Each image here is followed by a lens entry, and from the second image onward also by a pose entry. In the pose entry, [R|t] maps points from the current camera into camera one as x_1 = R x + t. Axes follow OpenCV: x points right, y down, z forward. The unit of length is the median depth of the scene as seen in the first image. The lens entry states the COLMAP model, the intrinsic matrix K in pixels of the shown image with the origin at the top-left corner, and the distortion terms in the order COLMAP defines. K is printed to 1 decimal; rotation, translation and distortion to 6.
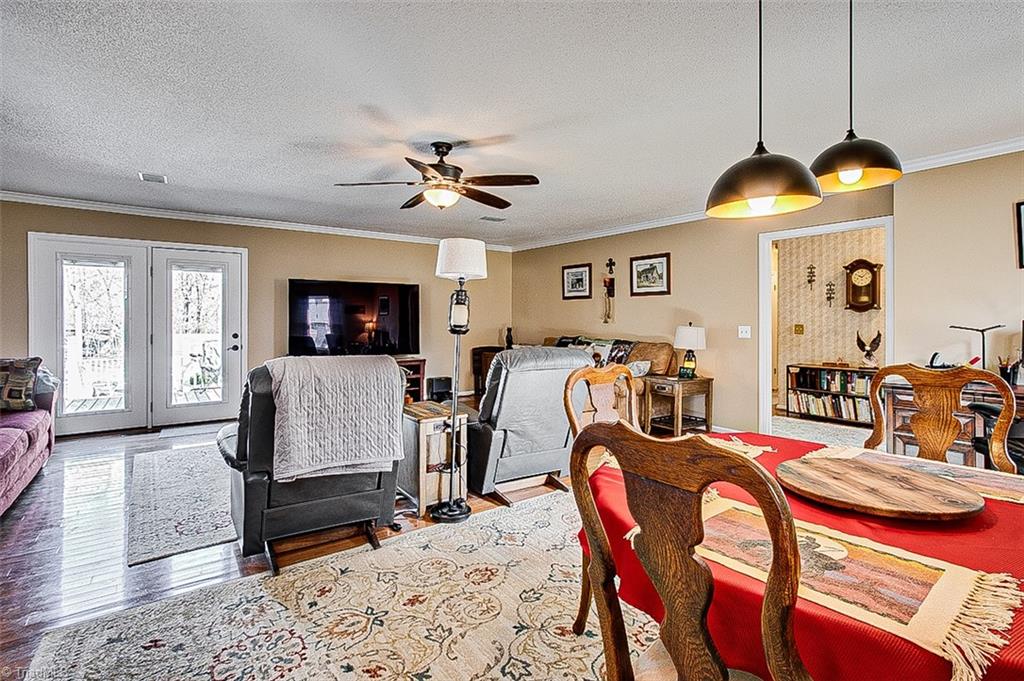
lens RADIAL K [[490.8, 0, 507.3], [0, 490.8, 322.9], [0, 0, 1]] dist [0.001260, 0.001334]
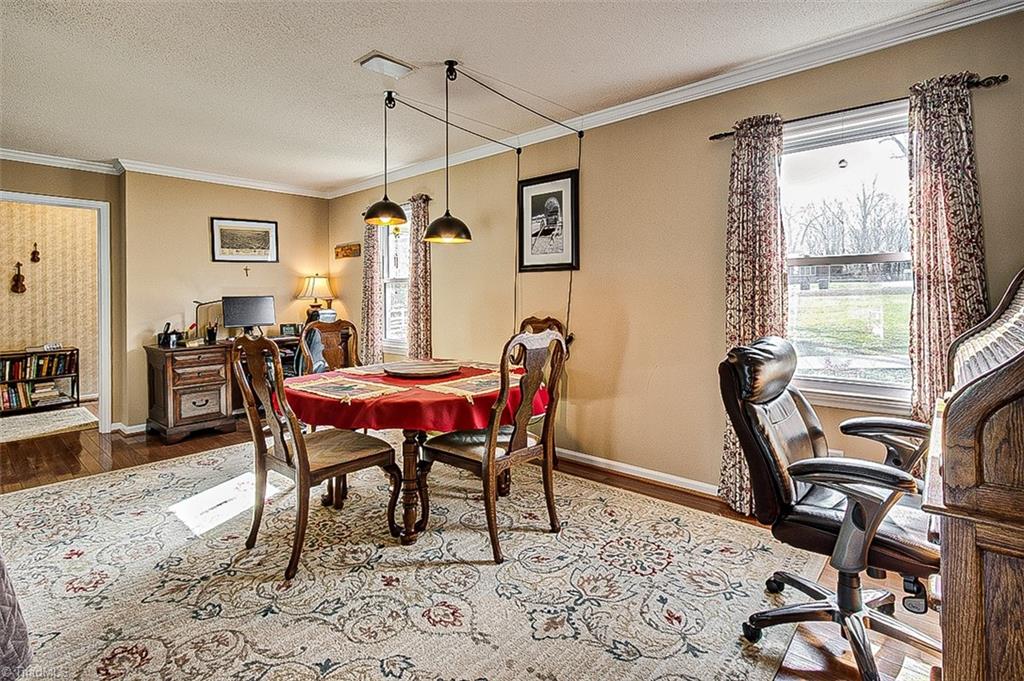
lens RADIAL K [[490.8, 0, 506.7], [0, 490.8, 306.4], [0, 0, 1]] dist [0.001260, 0.001334]
pose [[-0.210769, -0.021409, 0.977302, -0.335567], [0.013304, 0.999605, 0.024767, -0.001025], [-0.977445, 0.018222, -0.210400, 0.241399]]
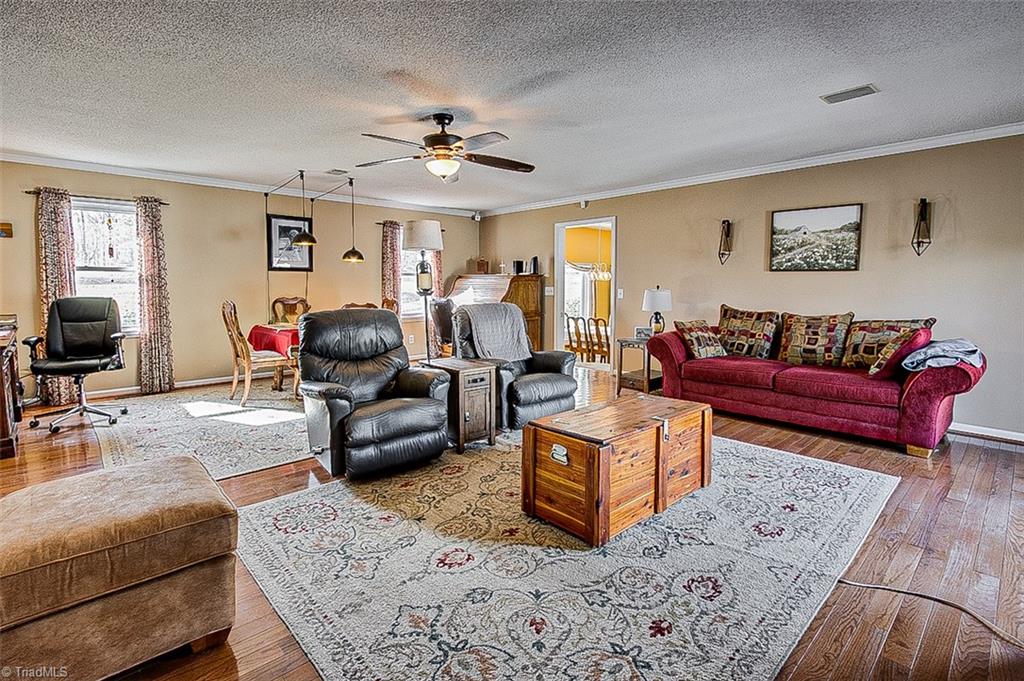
lens RADIAL K [[490.8, 0, 514.3], [0, 490.8, 308.3], [0, 0, 1]] dist [0.001260, 0.001334]
pose [[-0.992117, 0.004255, -0.125245, -0.087850], [-0.002779, 0.998431, 0.055932, -0.009511], [0.125287, 0.055839, -0.990548, 1.211896]]
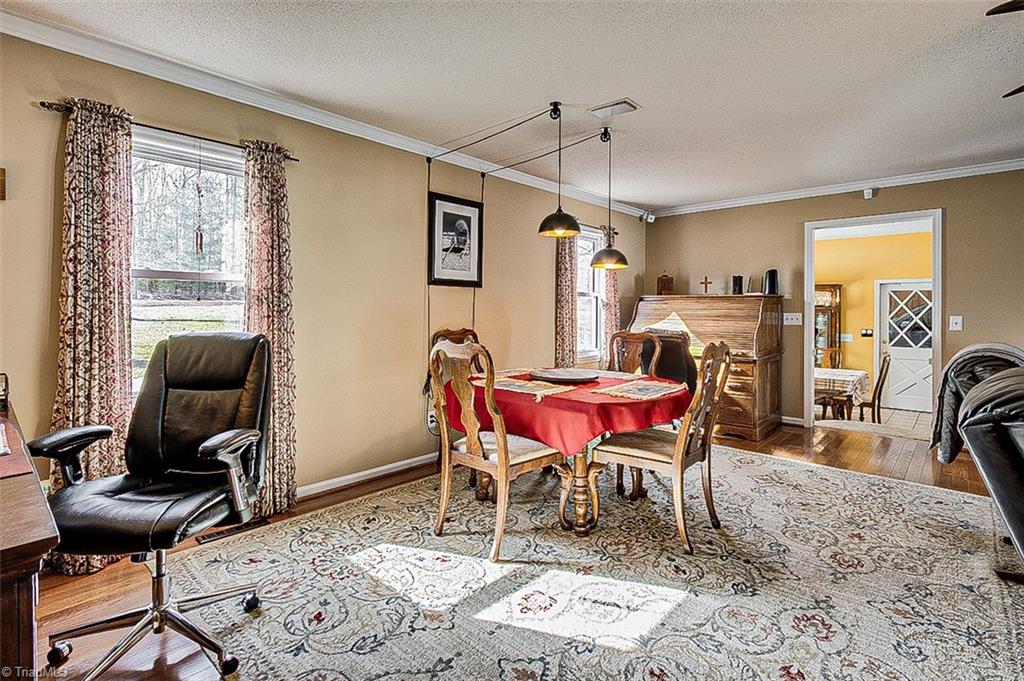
lens RADIAL K [[490.8, 0, 511.2], [0, 490.8, 310.8], [0, 0, 1]] dist [0.001260, 0.001334]
pose [[-0.980769, -0.004678, -0.195115, 0.327604], [-0.006076, 0.999960, 0.006563, -0.000412], [0.195076, 0.007623, -0.980758, 0.738534]]
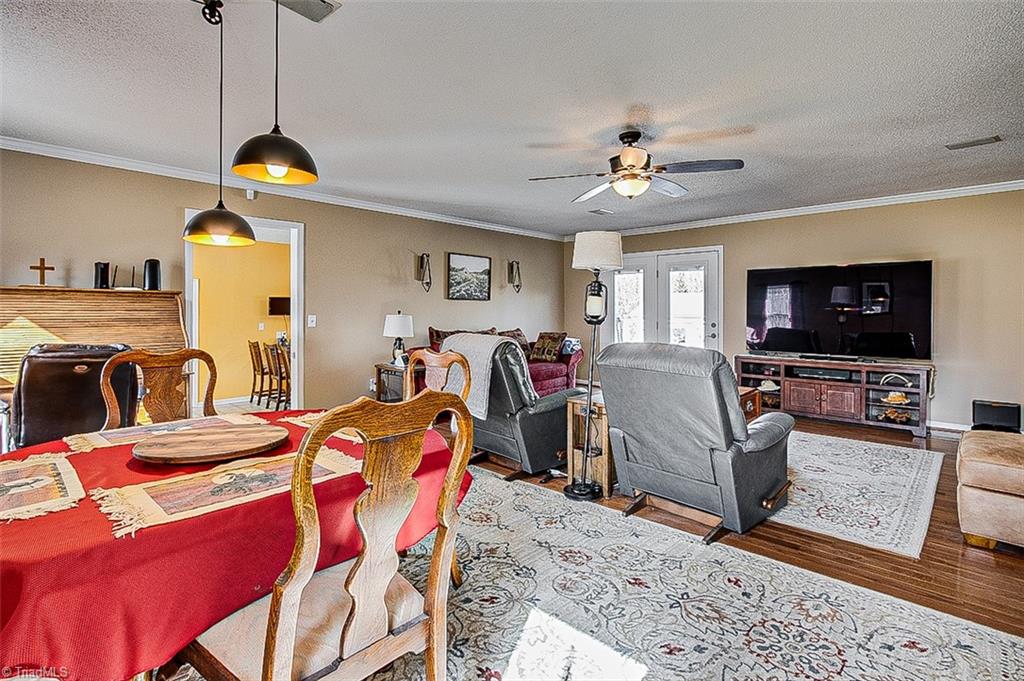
lens RADIAL K [[490.8, 0, 504.4], [0, 490.8, 317.3], [0, 0, 1]] dist [0.001260, 0.001334]
pose [[0.177255, 0.014368, -0.984060, 0.466384], [-0.007639, 0.999883, 0.013223, -0.002511], [0.984135, 0.005174, 0.177344, 0.335095]]
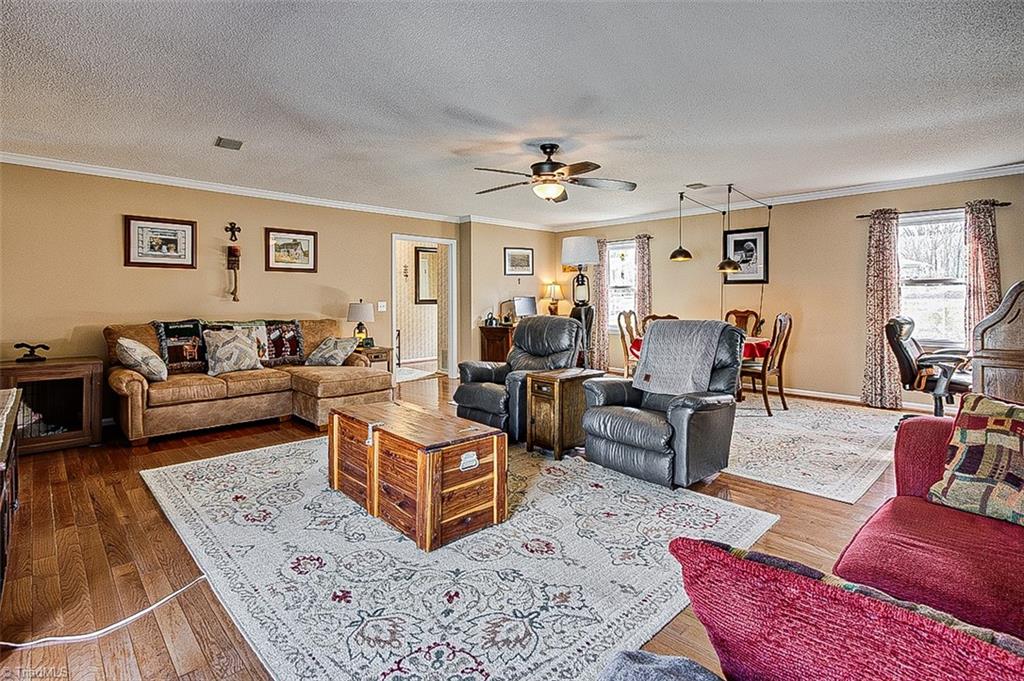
lens RADIAL K [[490.8, 0, 507.4], [0, 490.8, 303.4], [0, 0, 1]] dist [0.001260, 0.001334]
pose [[-0.139187, -0.014205, 0.990164, -0.743906], [0.006524, 0.999862, 0.015262, -0.005970], [-0.990245, 0.008584, -0.139075, 0.736855]]
